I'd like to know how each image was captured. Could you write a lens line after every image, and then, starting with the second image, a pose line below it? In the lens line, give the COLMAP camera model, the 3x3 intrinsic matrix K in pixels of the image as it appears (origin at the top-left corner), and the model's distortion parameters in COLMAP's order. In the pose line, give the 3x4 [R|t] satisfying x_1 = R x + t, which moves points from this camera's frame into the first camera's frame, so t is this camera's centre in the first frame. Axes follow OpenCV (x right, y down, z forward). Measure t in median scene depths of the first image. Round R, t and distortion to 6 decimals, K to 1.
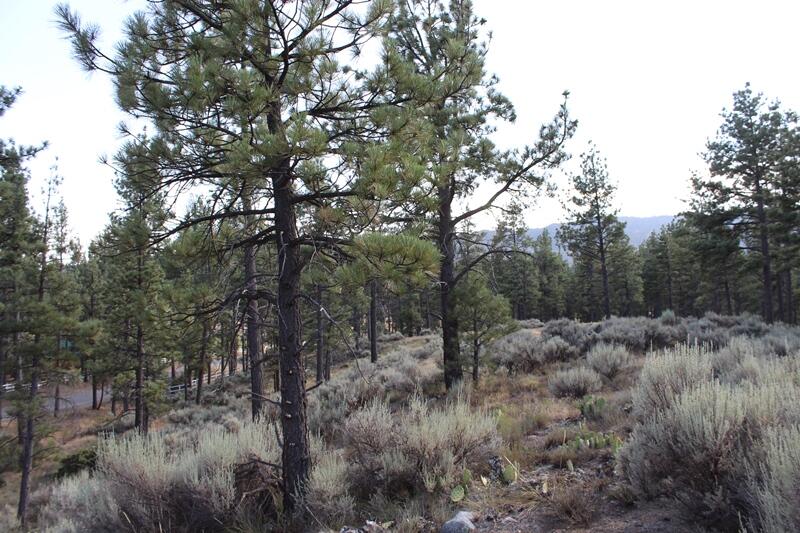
lens RADIAL K [[683.1, 0, 413.8], [0, 683.1, 268.8], [0, 0, 1]] dist [-0.187071, 0.253982]
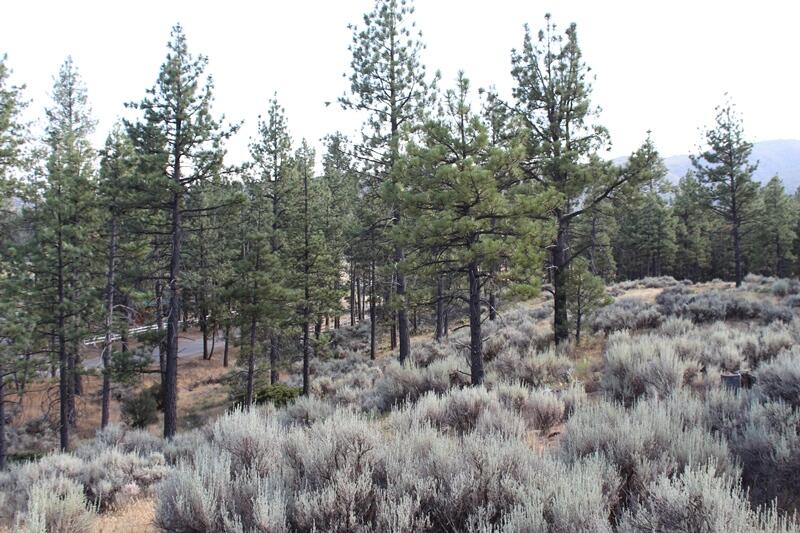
lens RADIAL K [[817.4, 0, 400.0], [0, 817.4, 266.5], [0, 0, 1]] dist [-0.068388, 0.039457]
pose [[0.986556, 0.019490, -0.162257, 0.001281], [-0.006969, 0.996977, 0.077380, -0.043050], [0.163275, -0.075209, 0.983710, -0.263615]]
